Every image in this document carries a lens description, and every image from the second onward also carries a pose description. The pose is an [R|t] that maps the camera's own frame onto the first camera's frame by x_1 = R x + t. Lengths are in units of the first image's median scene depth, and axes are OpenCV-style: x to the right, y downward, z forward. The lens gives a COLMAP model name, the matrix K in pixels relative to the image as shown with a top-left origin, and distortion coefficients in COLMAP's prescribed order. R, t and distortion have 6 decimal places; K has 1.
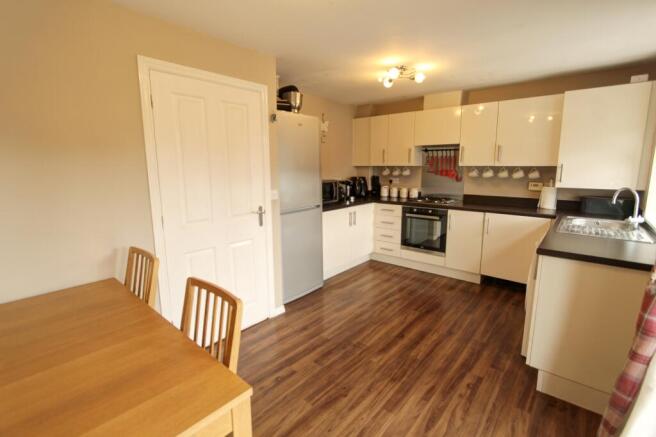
lens RADIAL K [[305.7, 0, 328.8], [0, 305.7, 210.1], [0, 0, 1]] dist [-0.013834, 0.000970]
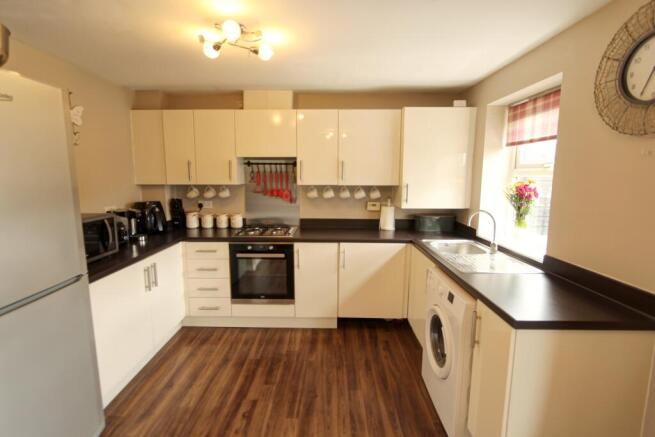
lens RADIAL K [[305.2, 0, 325.7], [0, 305.2, 212.7], [0, 0, 1]] dist [-0.013834, 0.000970]
pose [[0.770703, -0.072825, 0.633019, -0.026394], [0.087399, 0.996140, 0.008191, -0.077619], [-0.631172, 0.049013, 0.774093, 0.363131]]
